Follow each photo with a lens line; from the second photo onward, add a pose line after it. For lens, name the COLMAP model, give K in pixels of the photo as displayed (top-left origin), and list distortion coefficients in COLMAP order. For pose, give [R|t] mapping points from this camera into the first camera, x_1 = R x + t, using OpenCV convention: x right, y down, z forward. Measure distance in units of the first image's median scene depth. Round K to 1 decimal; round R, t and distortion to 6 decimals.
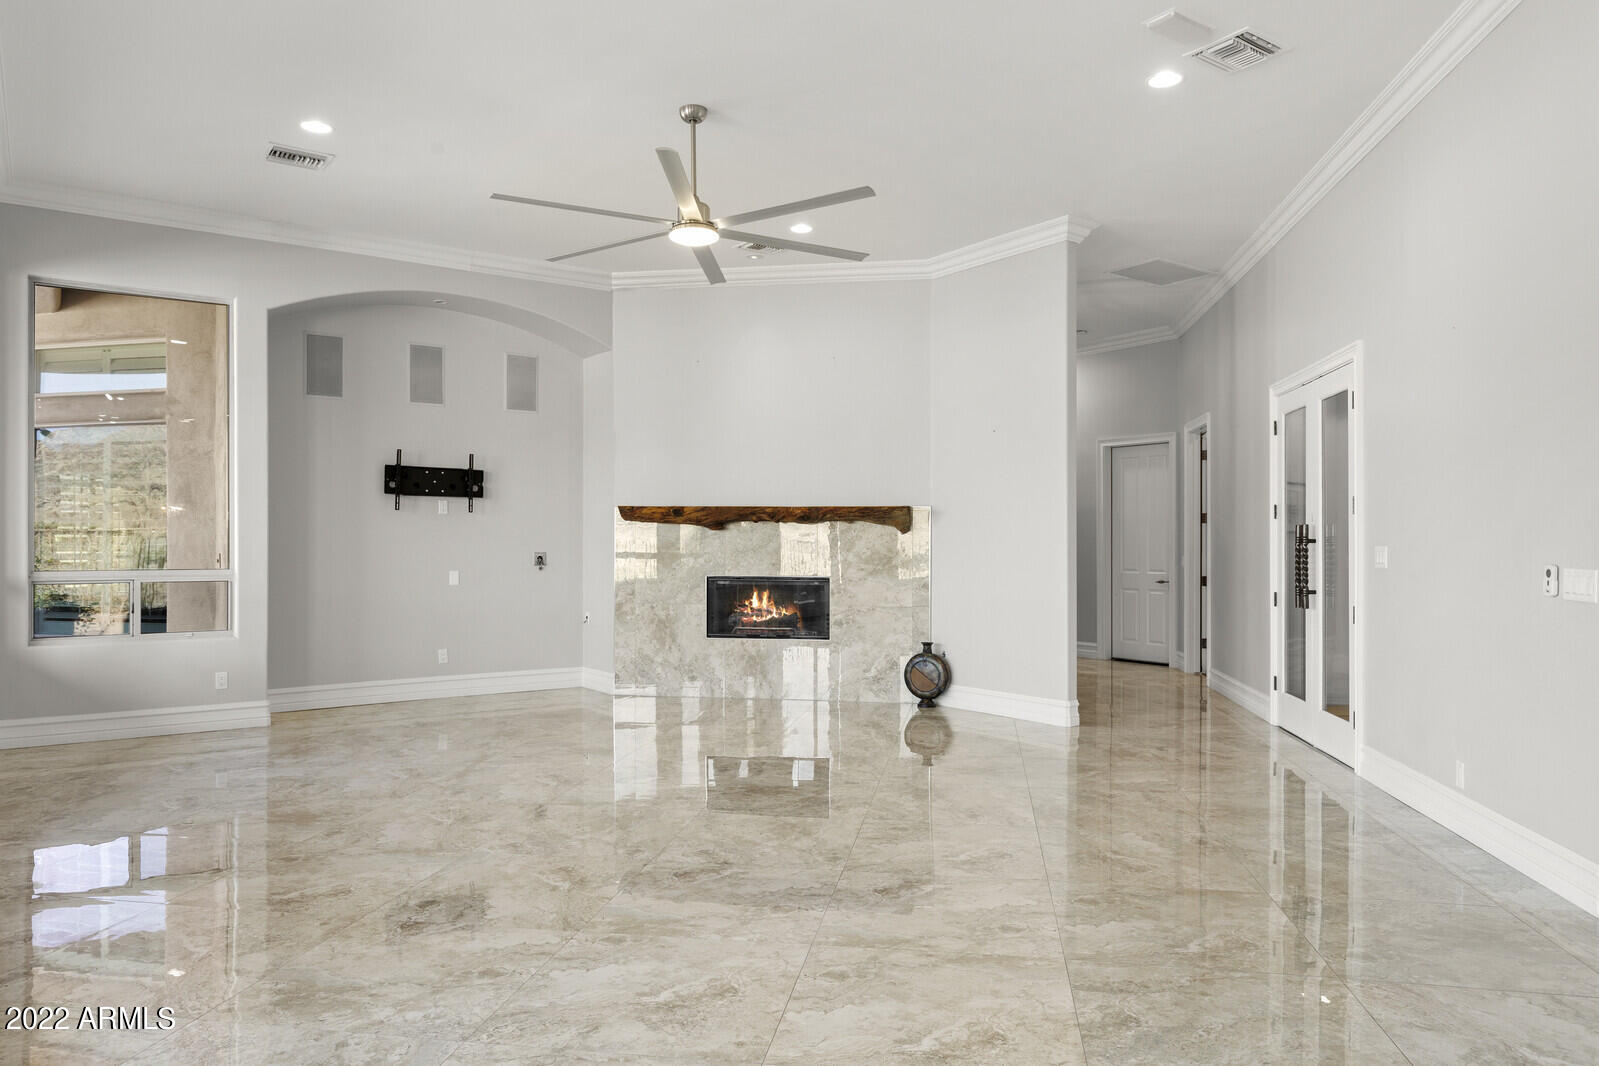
lens RADIAL K [[1099.6, 0, 798.8], [0, 1099.6, 536.5], [0, 0, 1]] dist [0.003000, 0.000415]
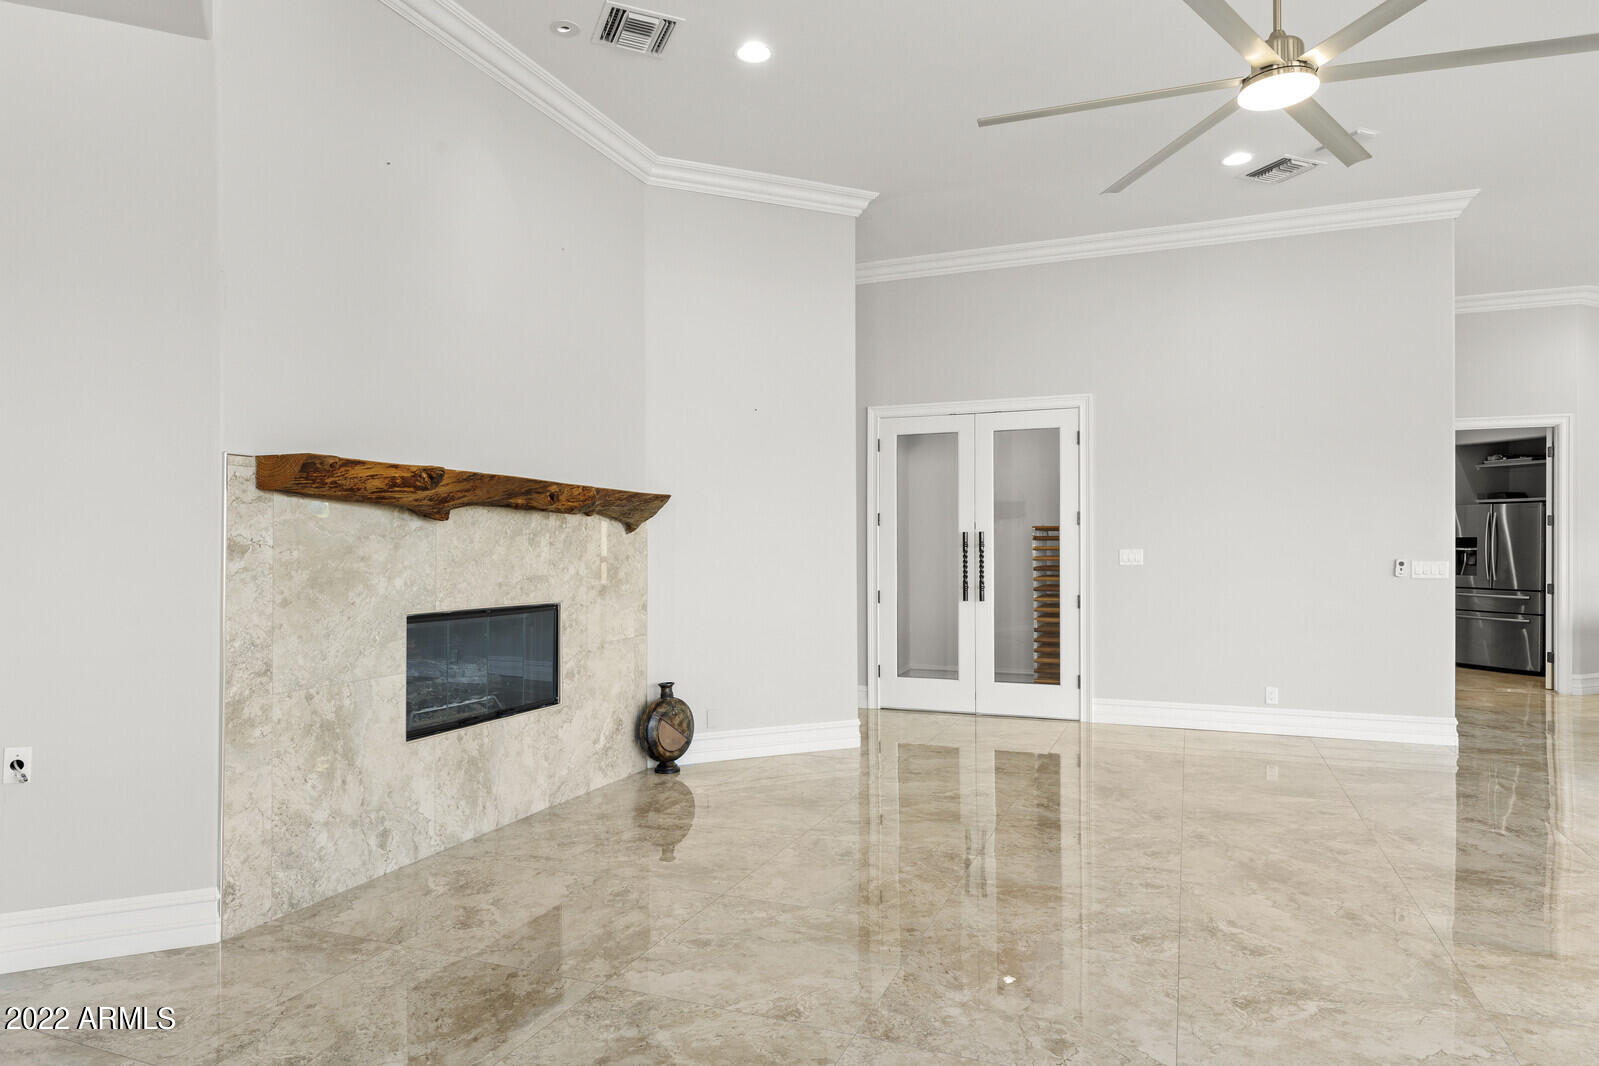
lens RADIAL K [[951.7, 0, 799.8], [0, 951.7, 539.5], [0, 0, 1]] dist [-0.003050, -0.000503]
pose [[0.216208, 0.007462, 0.976319, -0.464270], [-0.007230, 0.999956, -0.006041, 0.004228], [-0.976321, -0.005753, 0.216253, 0.754054]]
